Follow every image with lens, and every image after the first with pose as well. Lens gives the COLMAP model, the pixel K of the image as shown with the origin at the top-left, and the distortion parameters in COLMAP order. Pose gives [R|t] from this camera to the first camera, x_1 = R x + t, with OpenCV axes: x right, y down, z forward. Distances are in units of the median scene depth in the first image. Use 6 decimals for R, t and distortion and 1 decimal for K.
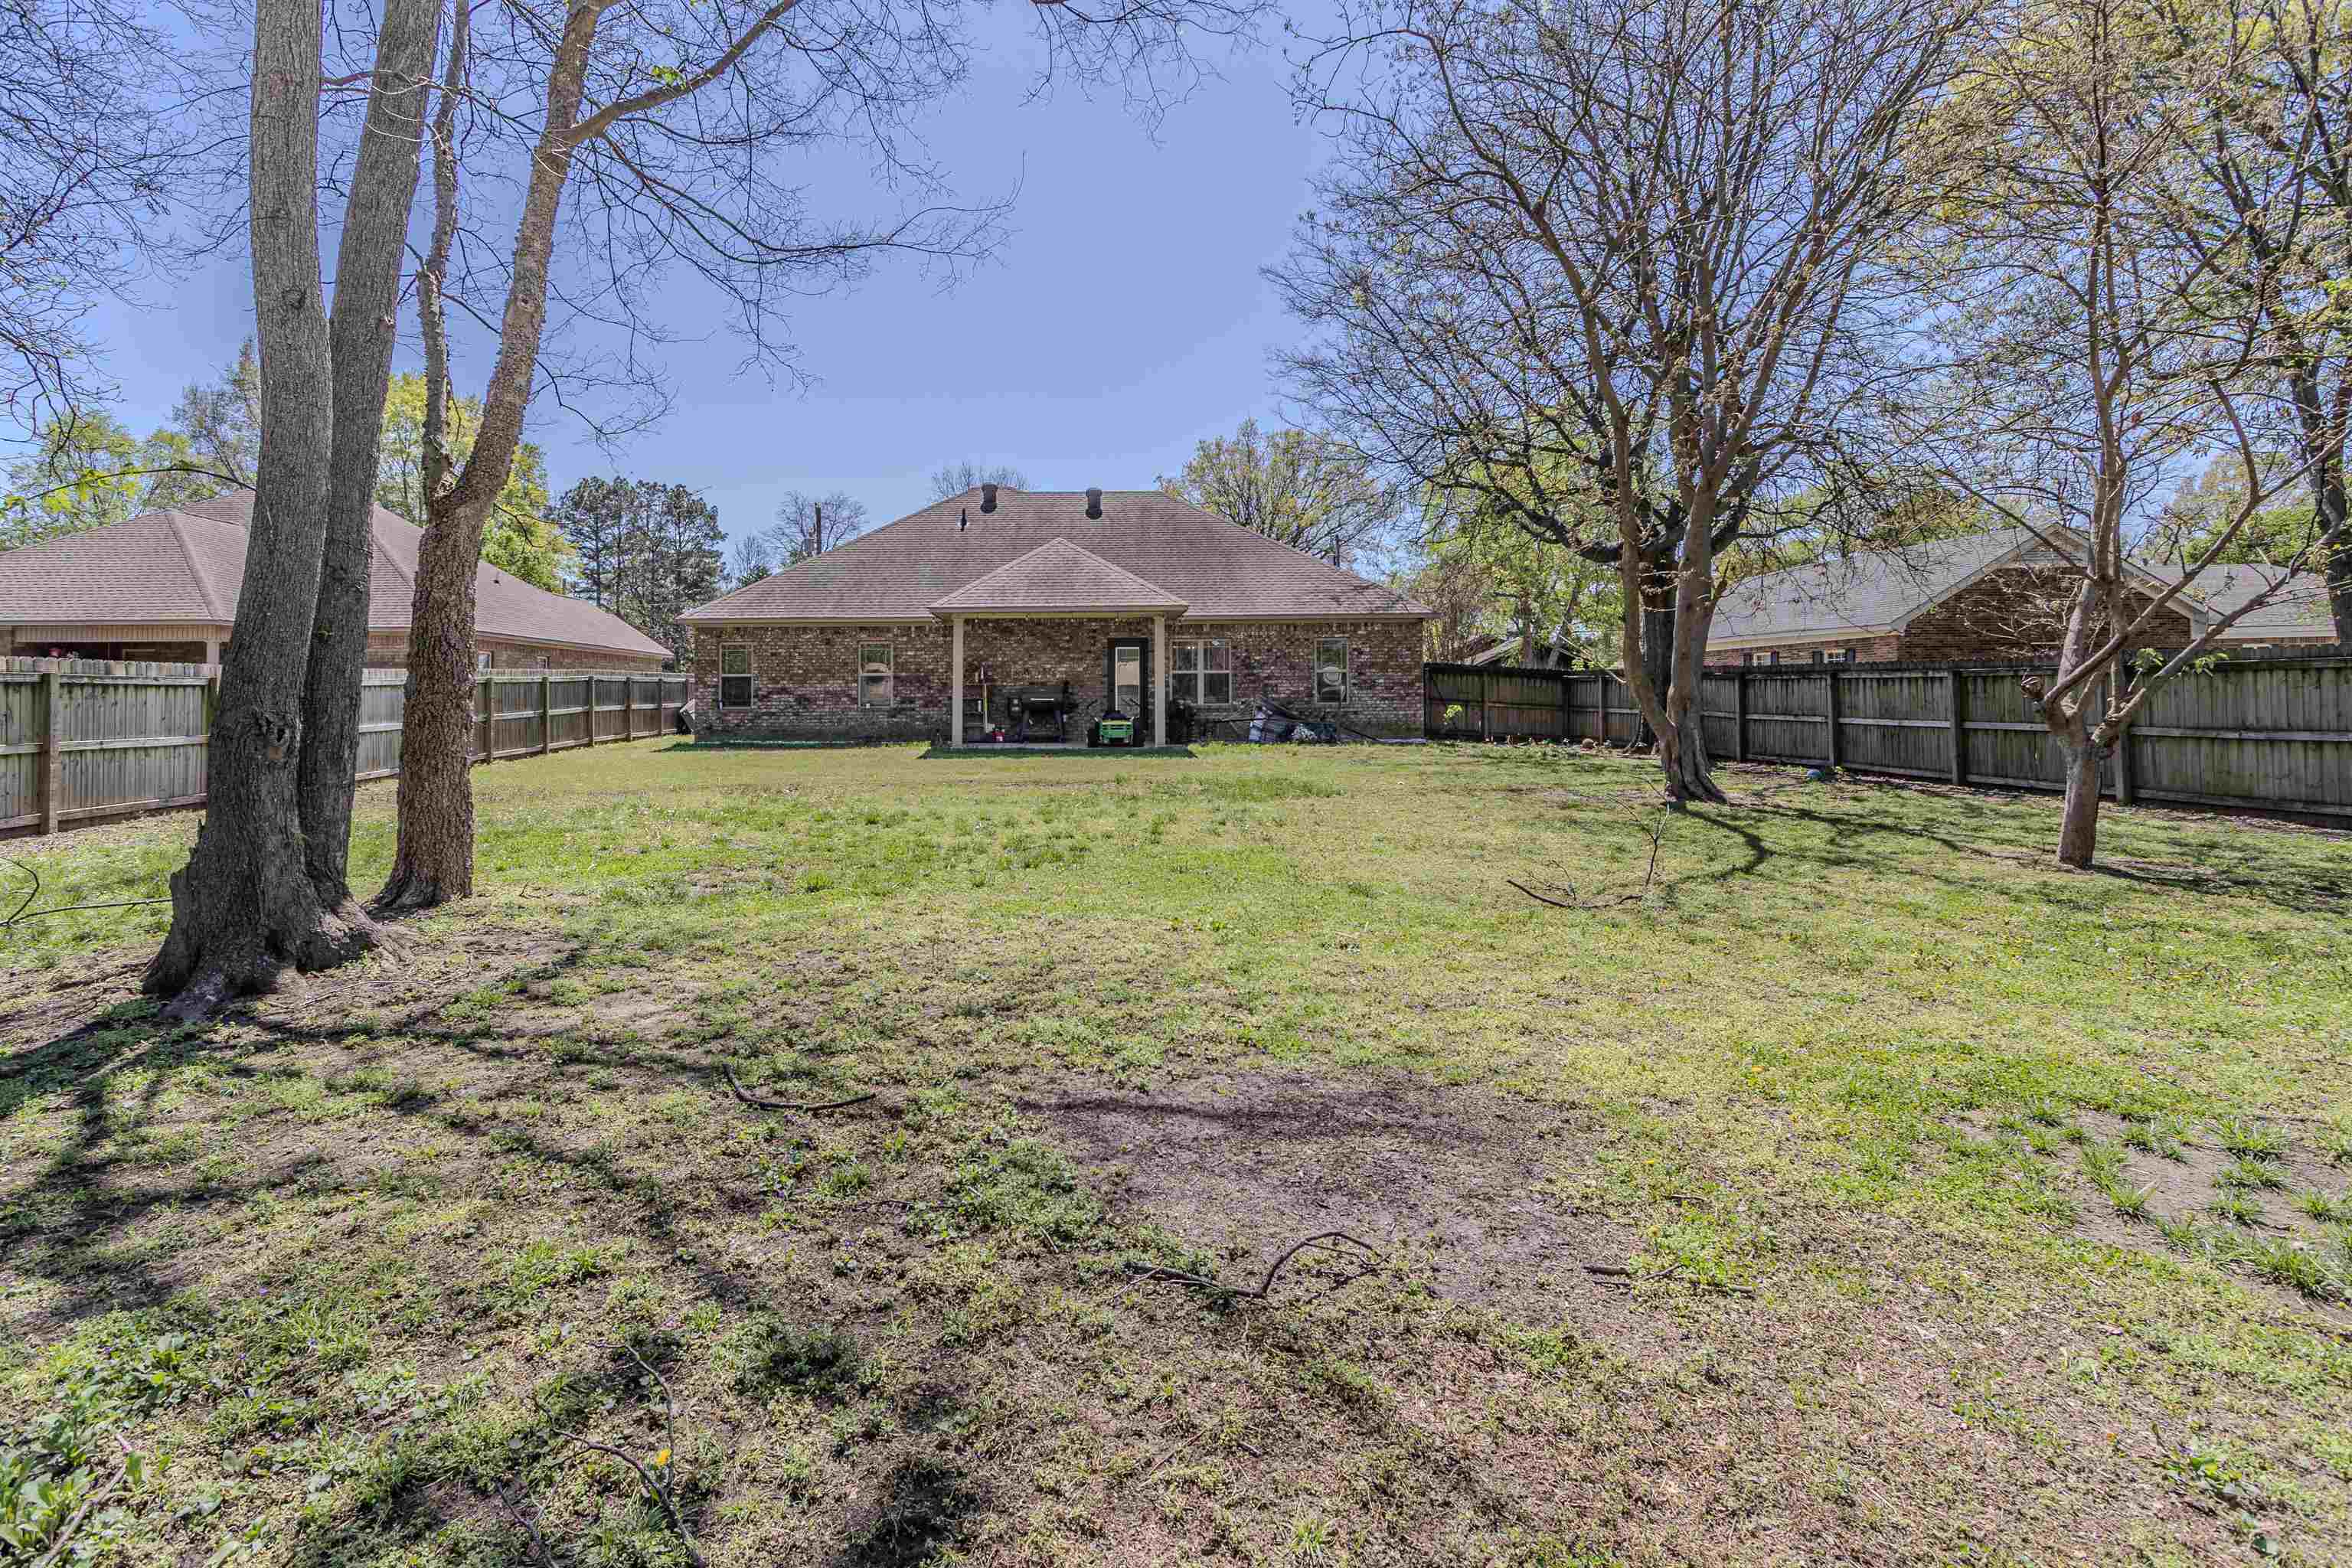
lens RADIAL K [[1085.5, 0, 1213.4], [0, 1085.5, 681.2], [0, 0, 1]] dist [-0.024833, -0.000500]
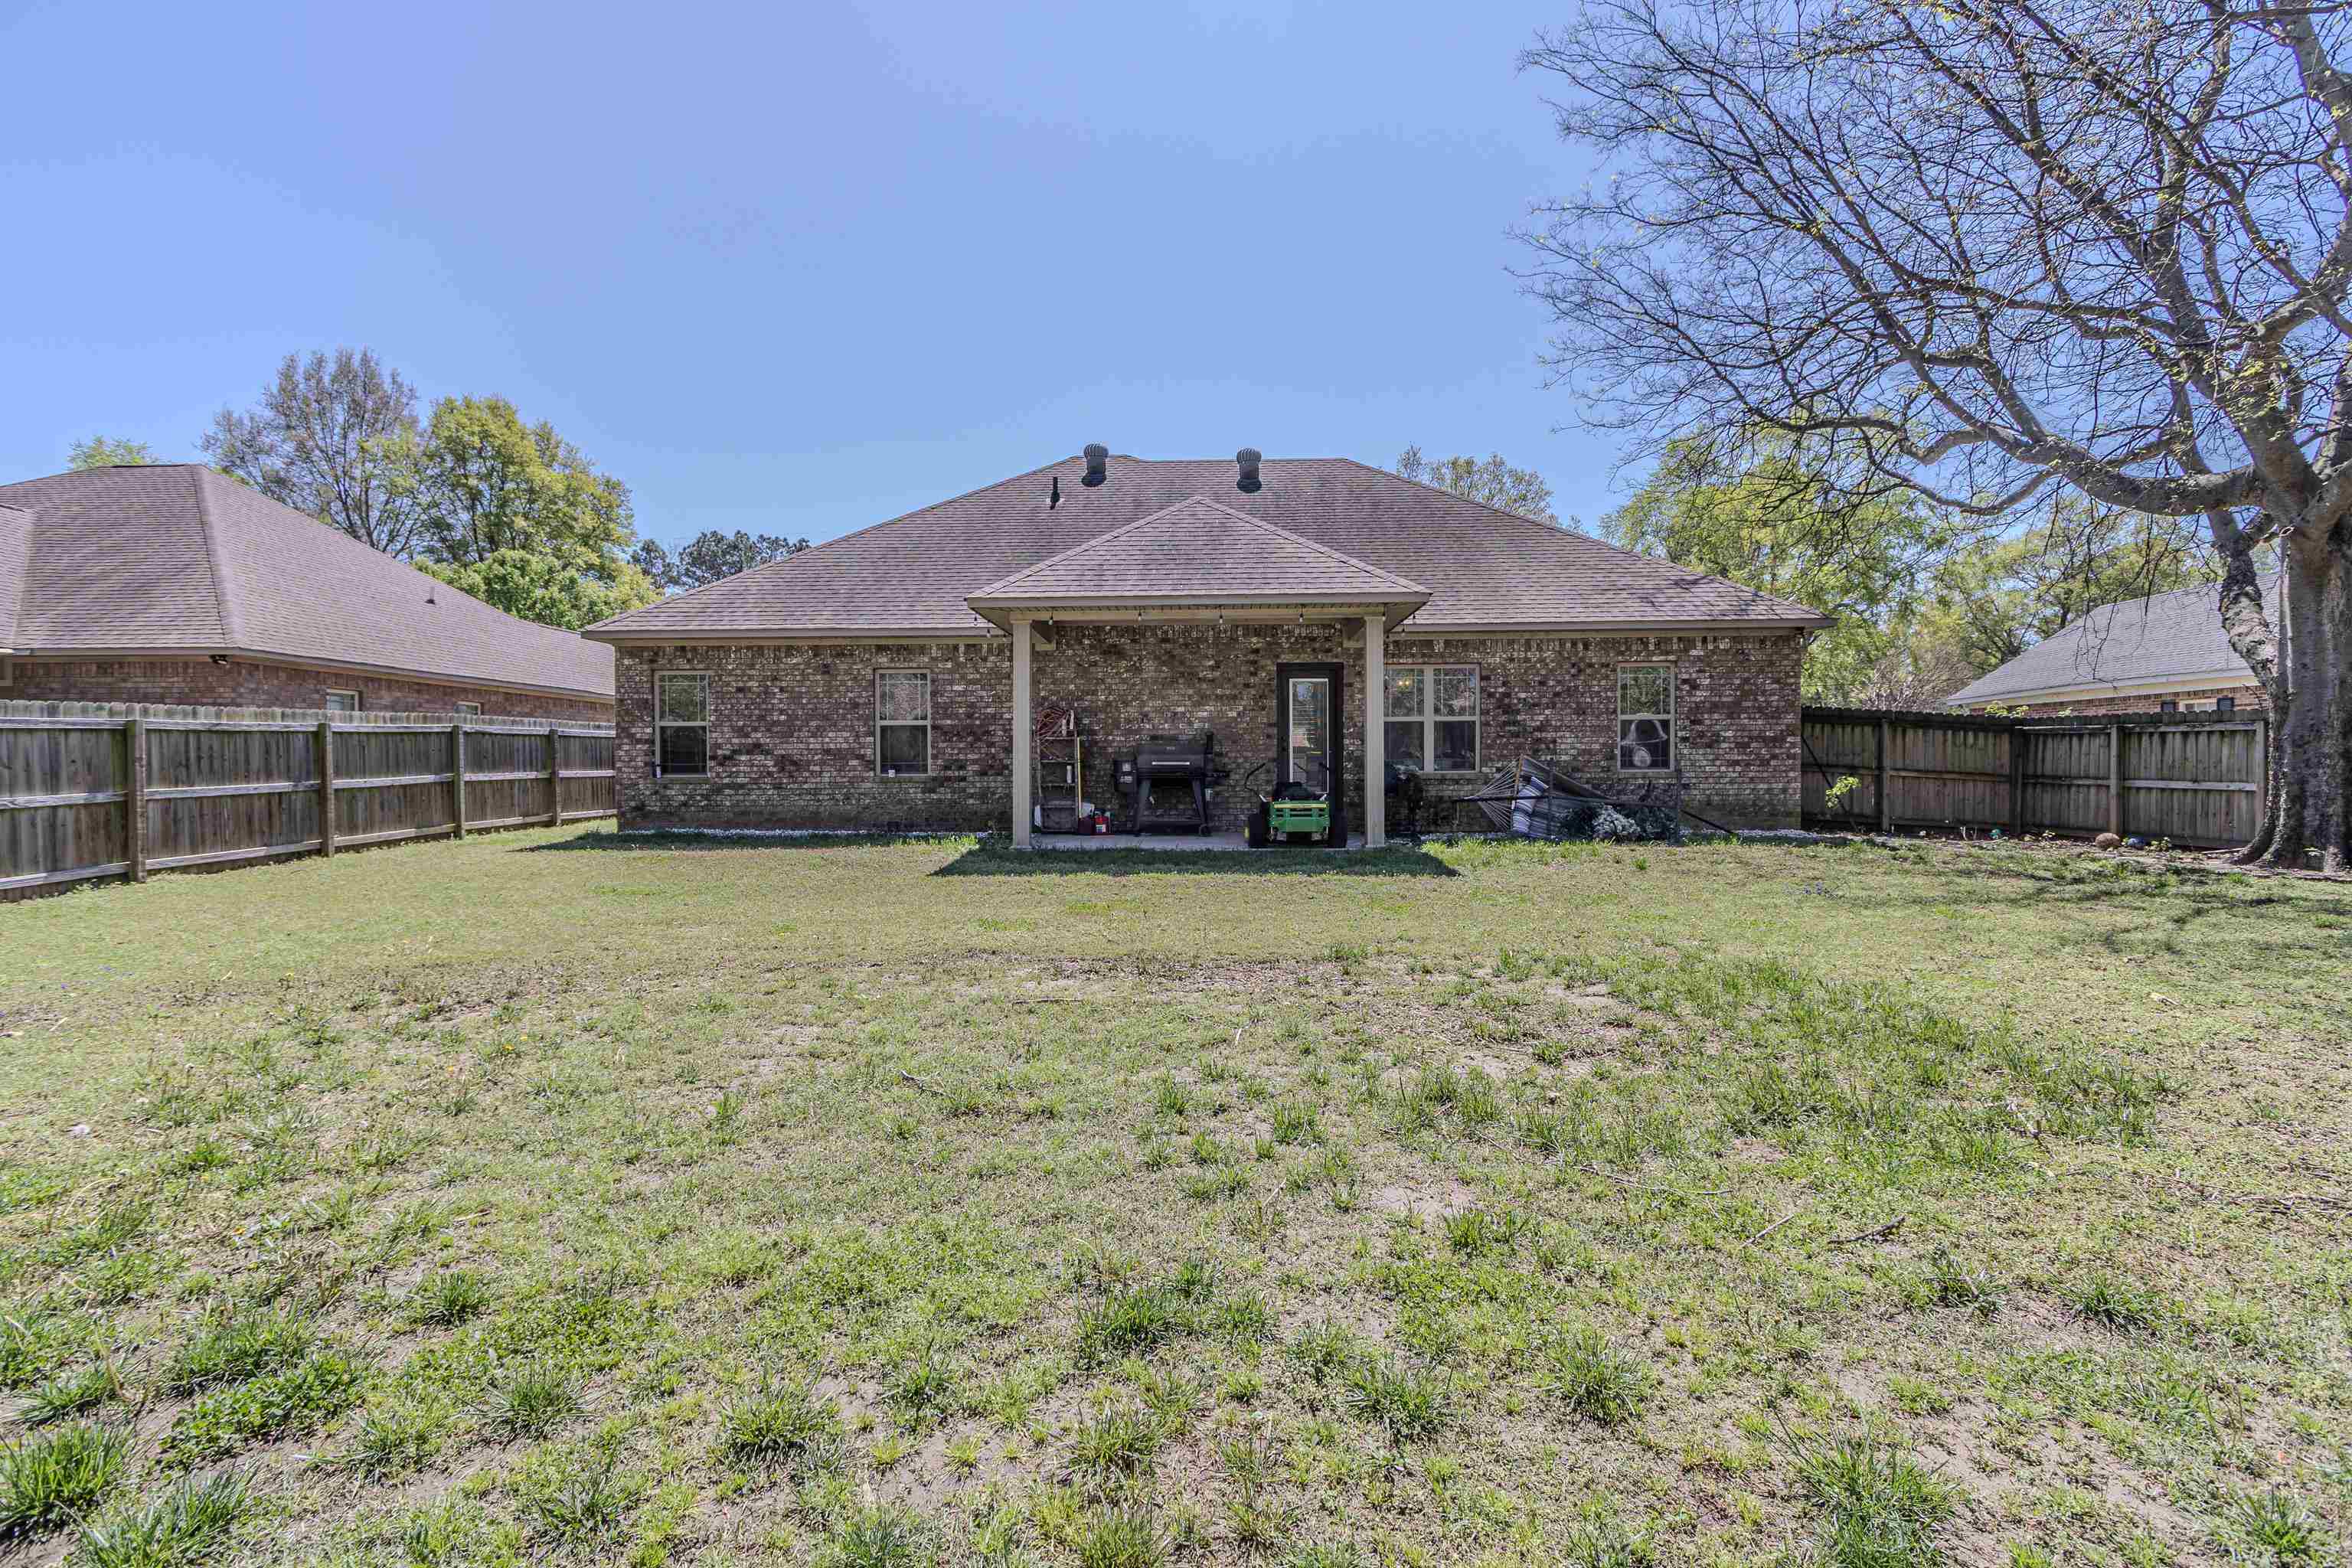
lens RADIAL K [[1085.5, 0, 1170.8], [0, 1085.5, 767.7], [0, 0, 1]] dist [-0.024833, -0.000500]
pose [[0.986452, 0.002141, -0.164039, -0.059572], [0.000997, 0.999818, 0.019045, 0.007684], [0.164050, -0.018951, 0.986270, 0.412034]]
